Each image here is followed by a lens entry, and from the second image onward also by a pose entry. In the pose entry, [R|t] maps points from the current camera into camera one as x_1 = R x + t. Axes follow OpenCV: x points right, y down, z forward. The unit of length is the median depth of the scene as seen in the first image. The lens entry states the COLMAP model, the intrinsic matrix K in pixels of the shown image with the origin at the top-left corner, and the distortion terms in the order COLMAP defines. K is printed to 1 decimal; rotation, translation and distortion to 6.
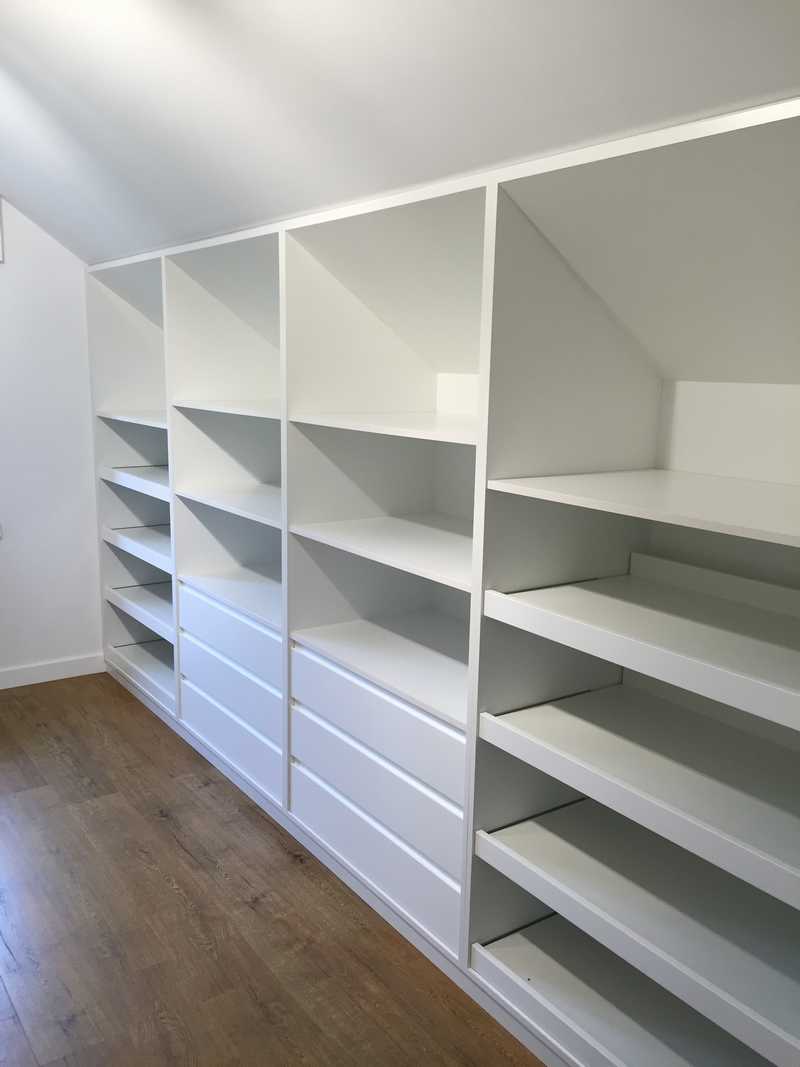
lens RADIAL K [[913.5, 0, 399.2], [0, 913.5, 535.0], [0, 0, 1]] dist [0.015591, -0.002674]
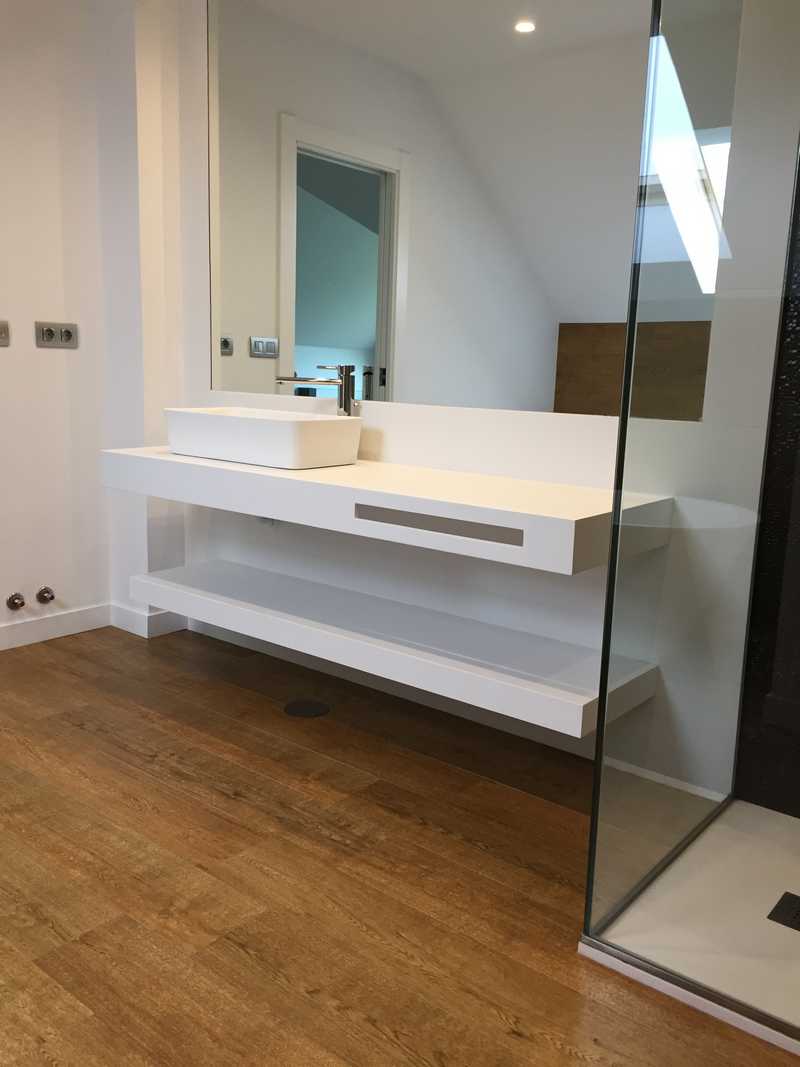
lens RADIAL K [[913.5, 0, 400.1], [0, 913.5, 533.2], [0, 0, 1]] dist [0.015591, -0.002674]
pose [[-0.961126, 0.002302, -0.276100, -0.081698], [-0.101177, 0.927474, 0.359938, -0.118354], [0.256904, 0.373881, -0.891187, 1.694482]]
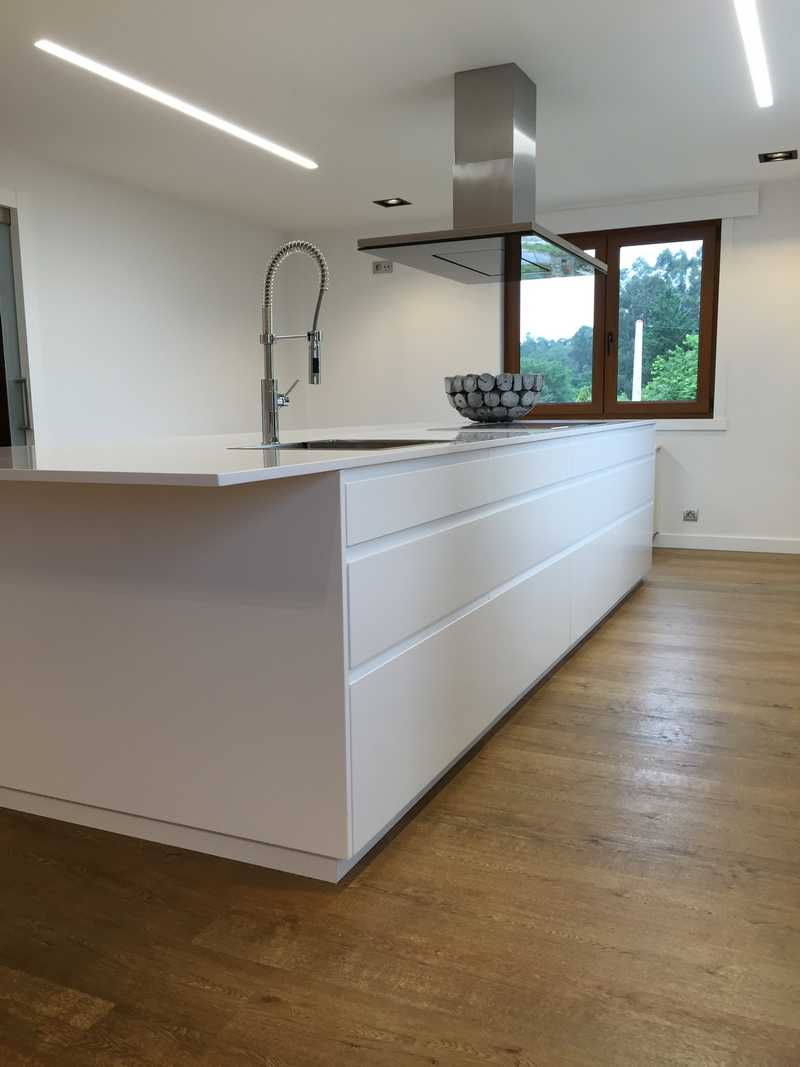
lens RADIAL K [[913.5, 0, 400.0], [0, 913.5, 533.3], [0, 0, 1]] dist [0.015591, -0.002674]
pose [[0.865165, -0.105403, 0.490285, -0.372686], [0.120768, 0.992681, 0.000301, 0.162071], [-0.486728, 0.058950, 0.871562, 0.331763]]
